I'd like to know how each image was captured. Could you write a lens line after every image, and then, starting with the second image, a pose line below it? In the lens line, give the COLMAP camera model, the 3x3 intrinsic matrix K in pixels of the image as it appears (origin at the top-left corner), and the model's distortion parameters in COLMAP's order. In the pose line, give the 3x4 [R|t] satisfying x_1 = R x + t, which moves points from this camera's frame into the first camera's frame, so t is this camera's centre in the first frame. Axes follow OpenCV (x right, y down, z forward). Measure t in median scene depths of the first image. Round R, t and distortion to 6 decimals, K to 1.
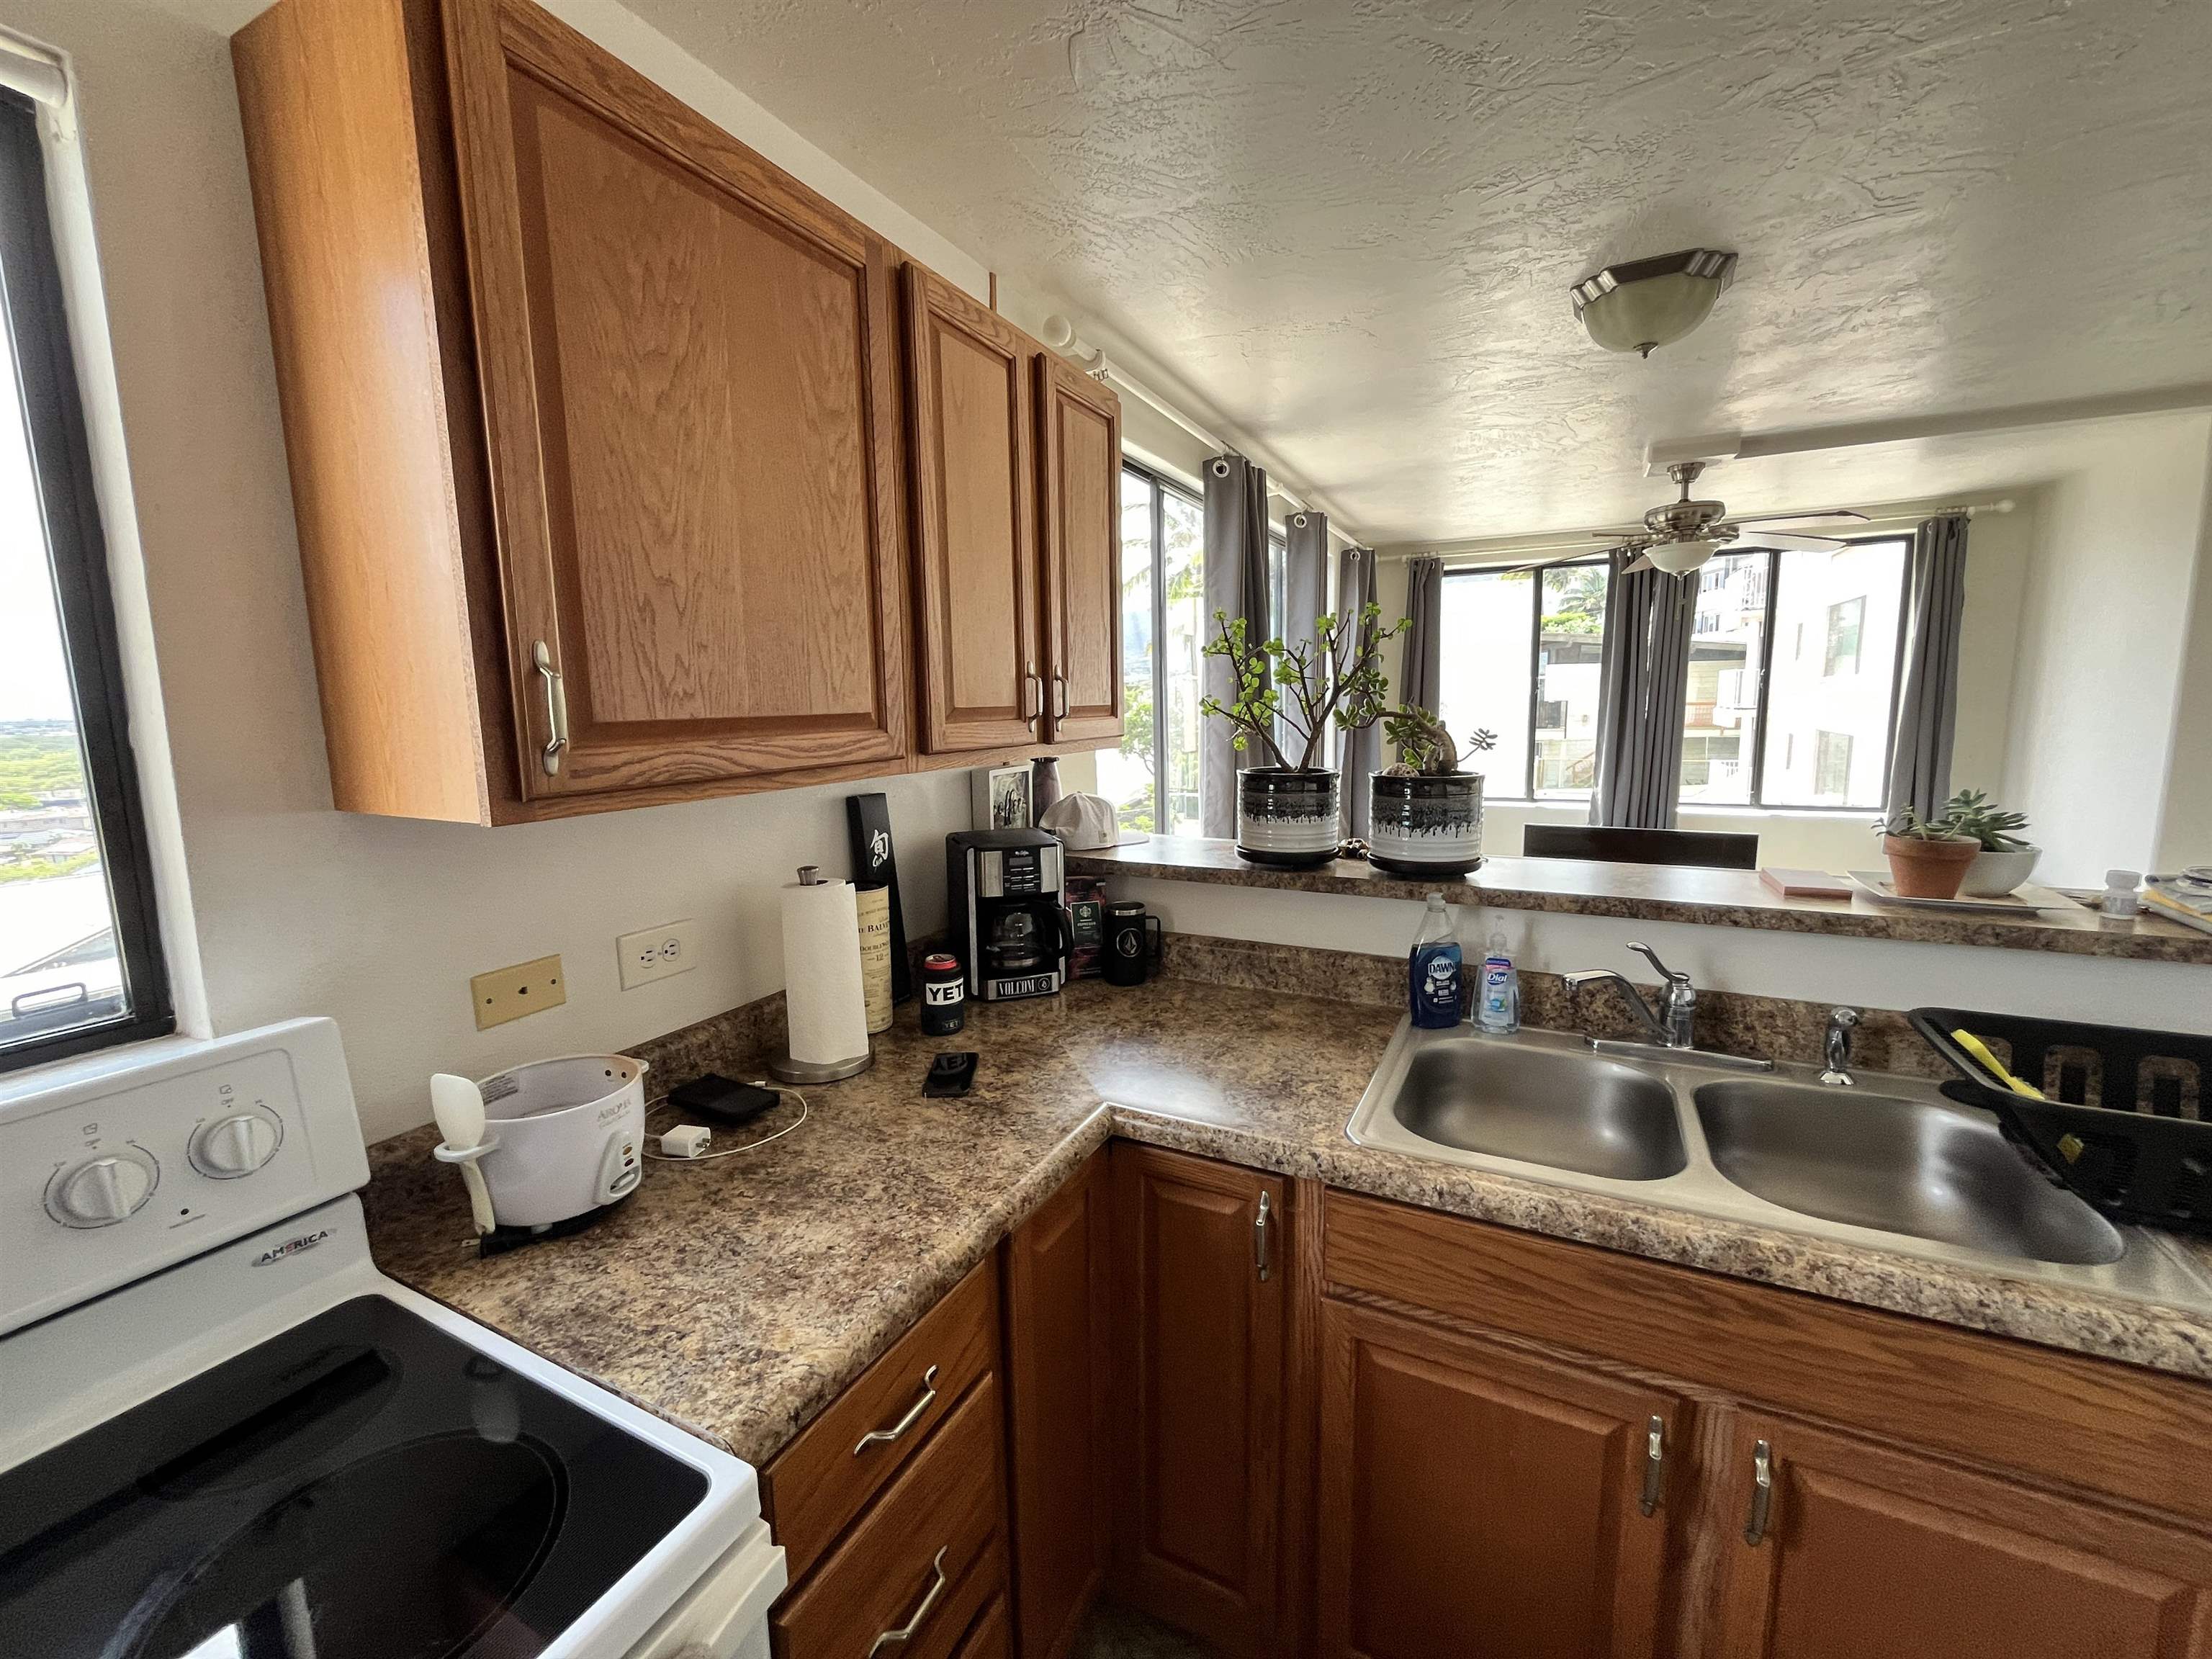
lens RADIAL K [[893.3, 0, 1105.9], [0, 893.3, 827.6], [0, 0, 1]] dist [-0.002218, -0.000338]
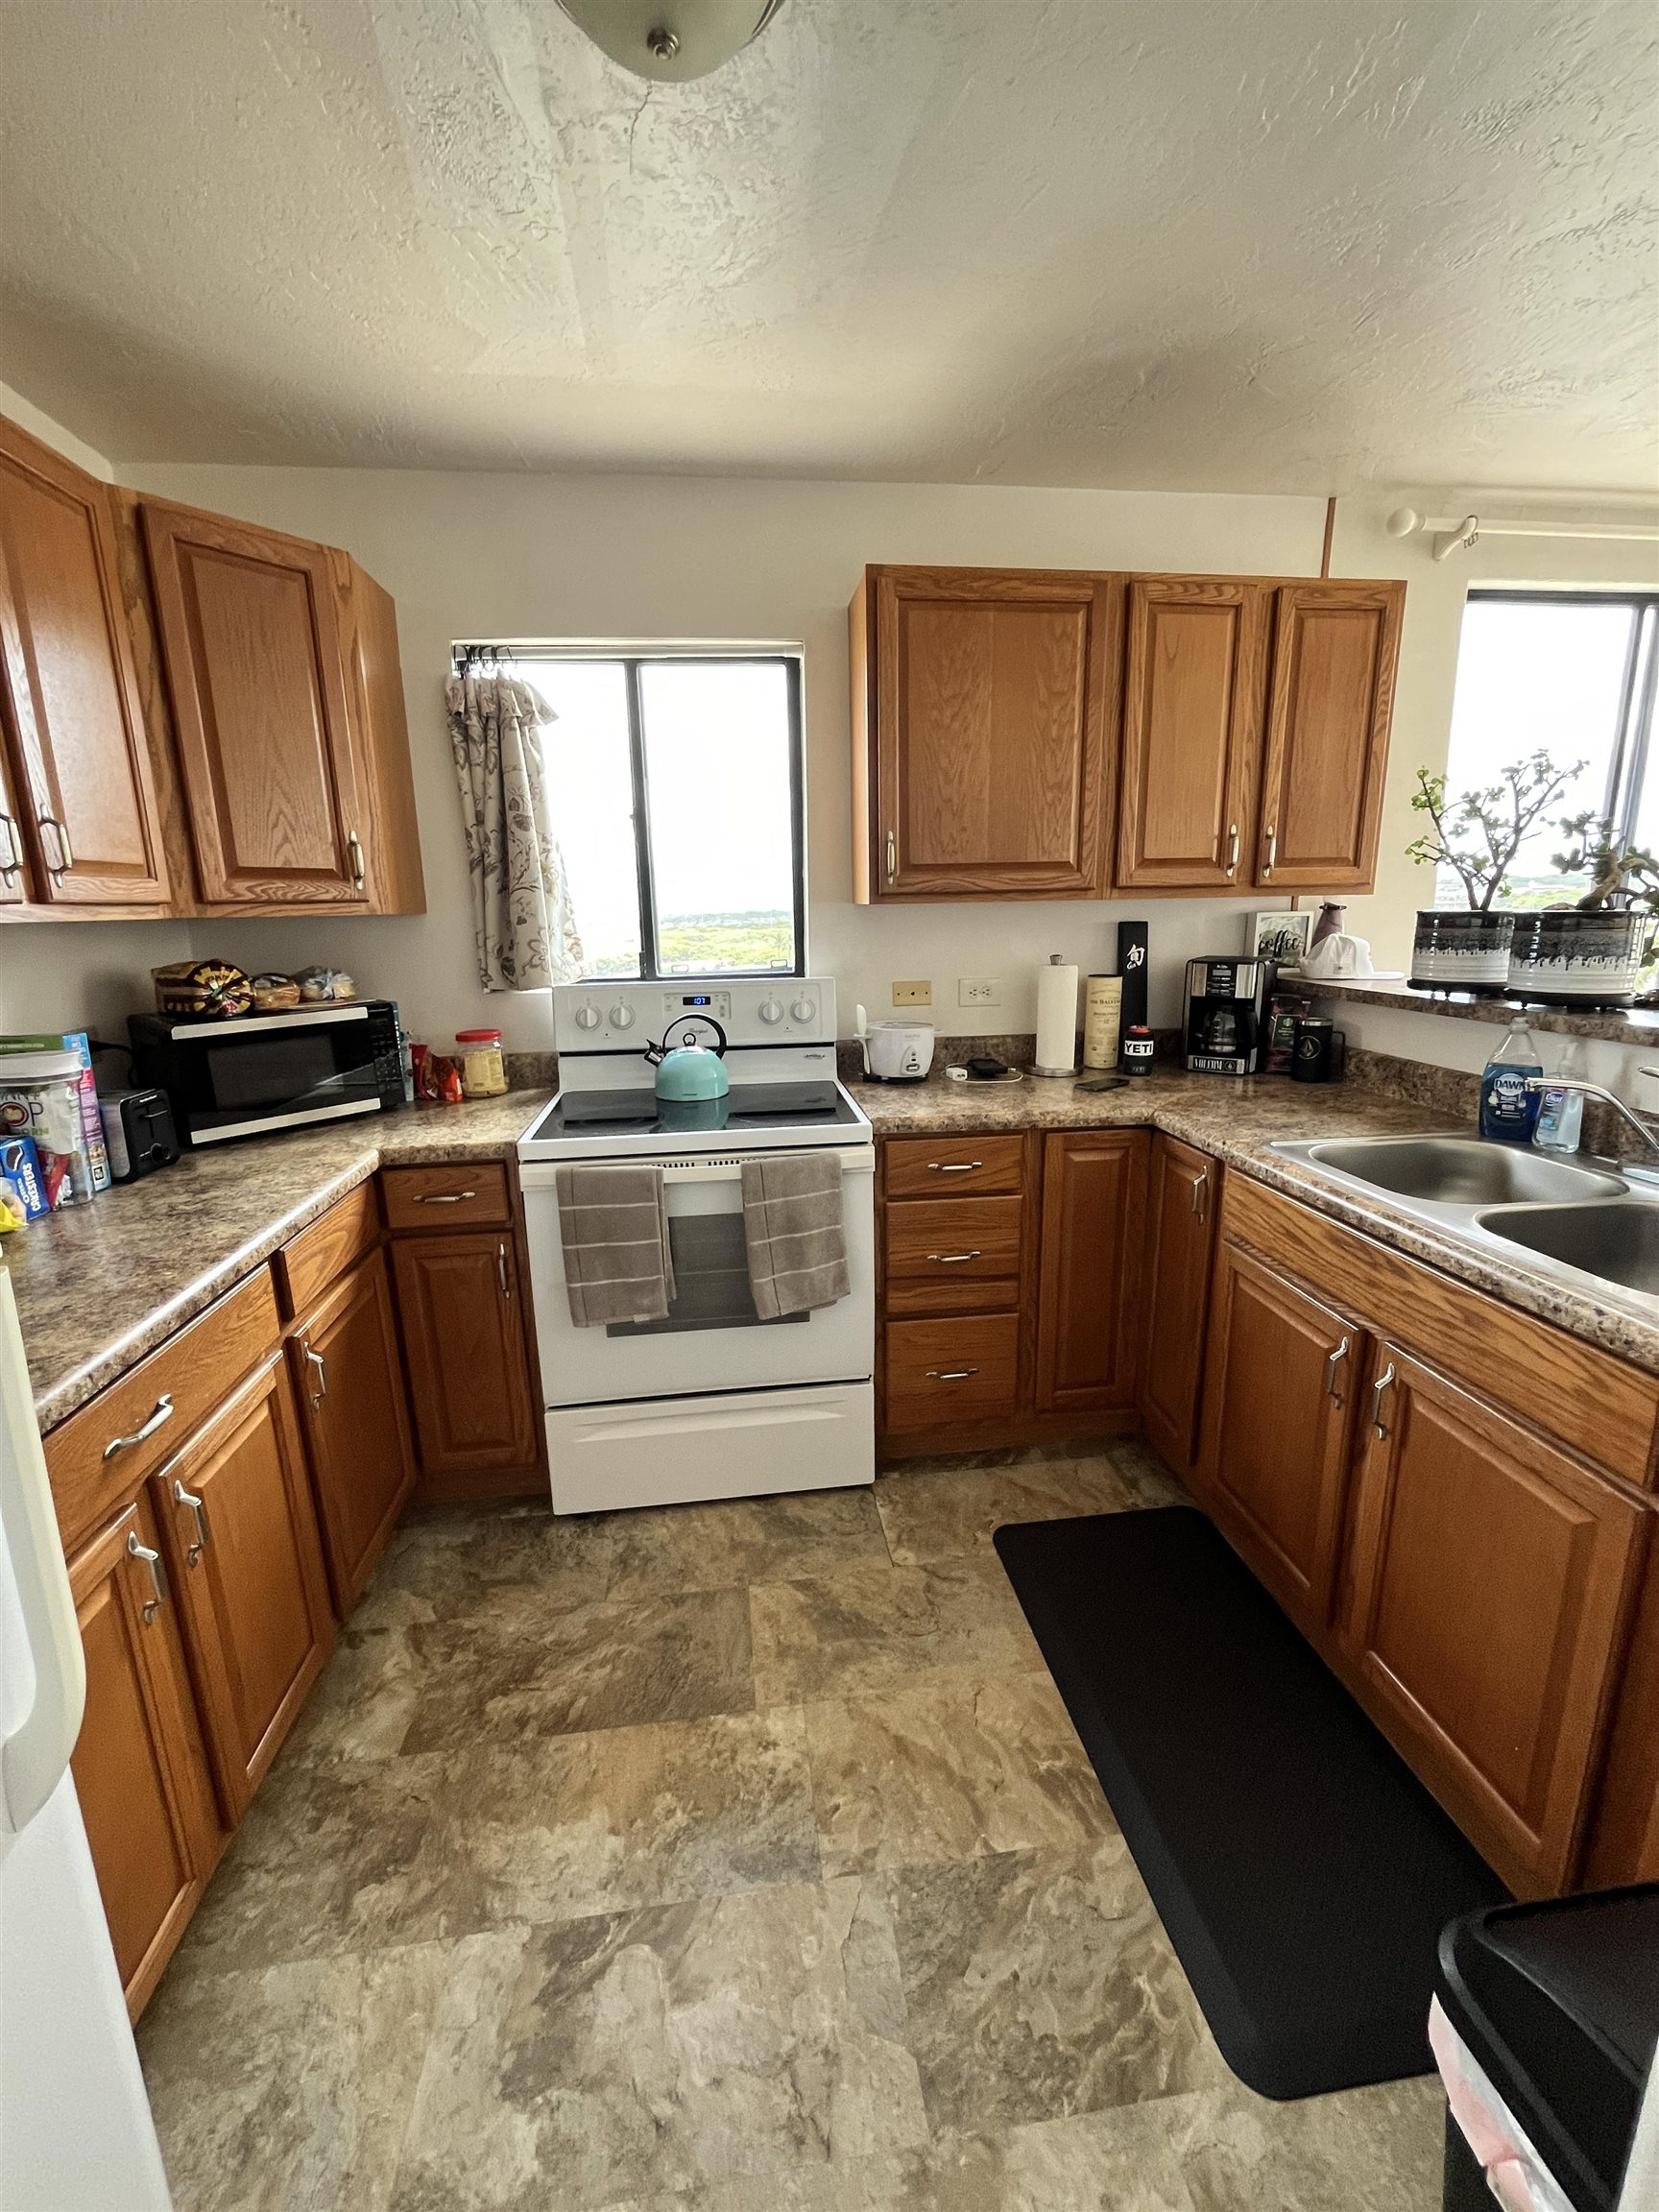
lens RADIAL K [[893.3, 0, 830.0], [0, 893.3, 1100.6], [0, 0, 1]] dist [-0.002218, -0.000338]
pose [[0.562732, 0.183109, -0.806104, 0.798772], [-0.106735, 0.983090, 0.148801, 0.102031], [0.819719, 0.002305, 0.572761, -0.327201]]
